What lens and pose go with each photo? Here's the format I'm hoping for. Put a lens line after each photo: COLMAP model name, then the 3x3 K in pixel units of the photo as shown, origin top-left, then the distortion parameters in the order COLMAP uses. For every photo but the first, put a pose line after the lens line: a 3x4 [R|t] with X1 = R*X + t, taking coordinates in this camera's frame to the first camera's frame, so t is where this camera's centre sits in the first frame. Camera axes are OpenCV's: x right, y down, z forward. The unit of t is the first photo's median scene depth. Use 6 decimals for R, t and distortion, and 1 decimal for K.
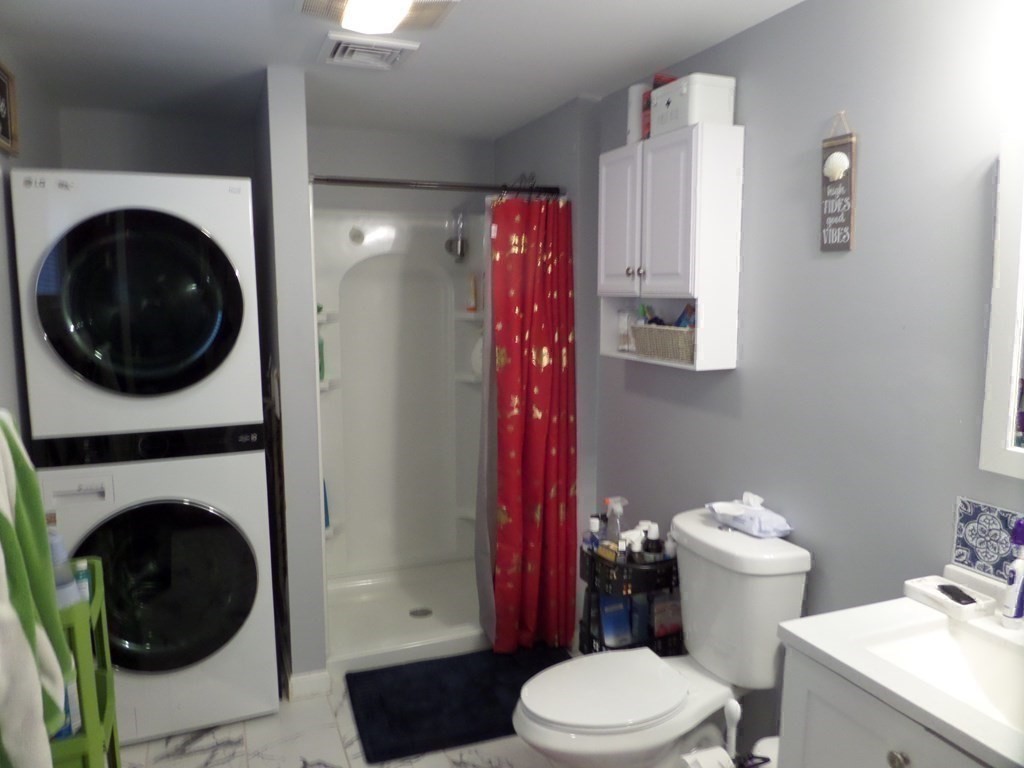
lens RADIAL K [[731.0, 0, 510.1], [0, 731.0, 387.1], [0, 0, 1]] dist [-0.018519, -0.011056]
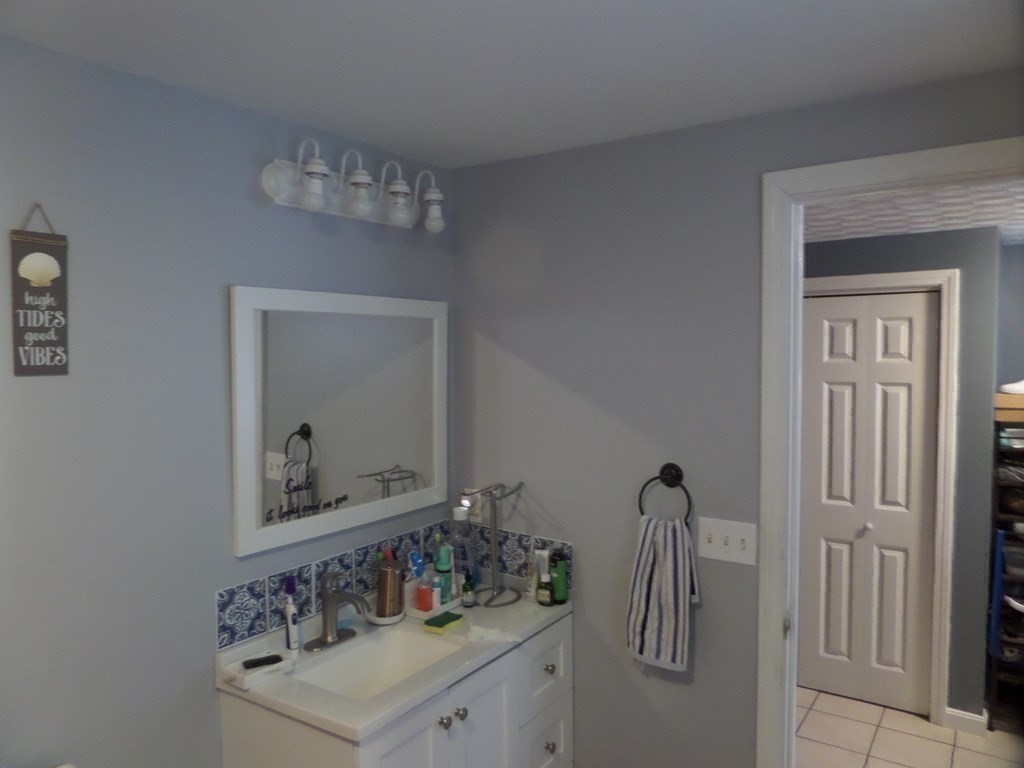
lens RADIAL K [[731.0, 0, 512.8], [0, 731.0, 380.8], [0, 0, 1]] dist [-0.018519, -0.011056]
pose [[-0.547438, -0.029957, 0.836310, -0.413472], [0.116319, 0.986934, 0.111493, -0.177401], [-0.828723, 0.158314, -0.536801, 0.847261]]
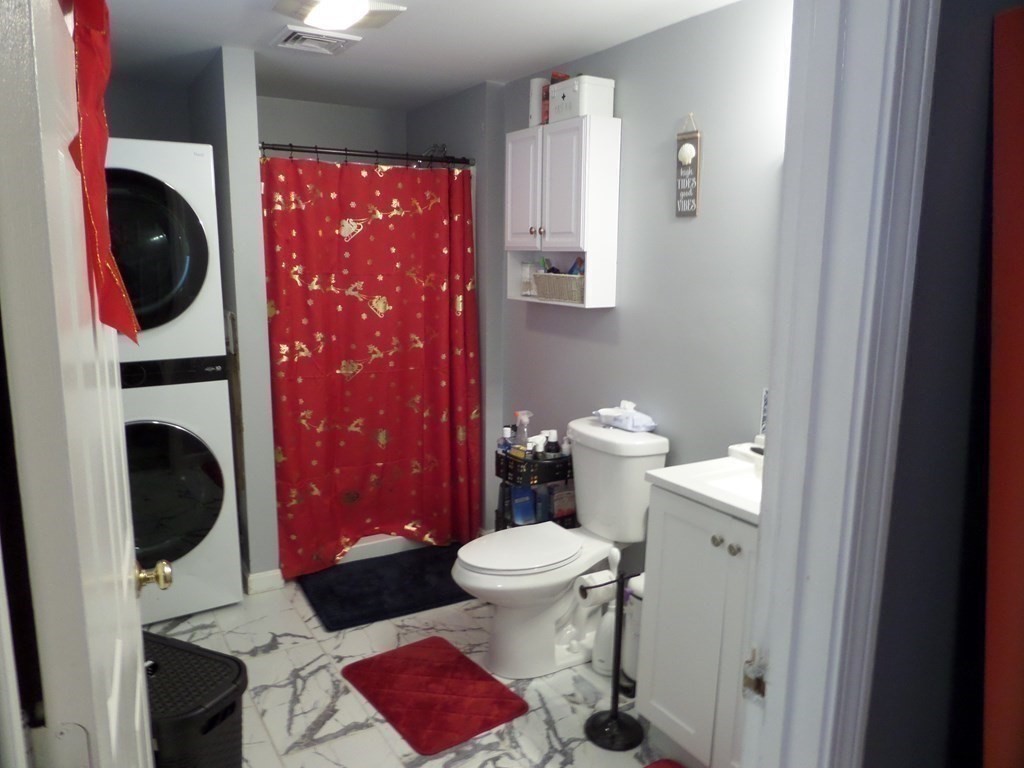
lens RADIAL K [[731.0, 0, 514.5], [0, 731.0, 385.9], [0, 0, 1]] dist [-0.018519, -0.011056]
pose [[0.985967, -0.017211, 0.166053, -0.086404], [0.009161, 0.998751, 0.049123, 0.049983], [-0.166691, -0.046913, 0.984893, -0.260117]]
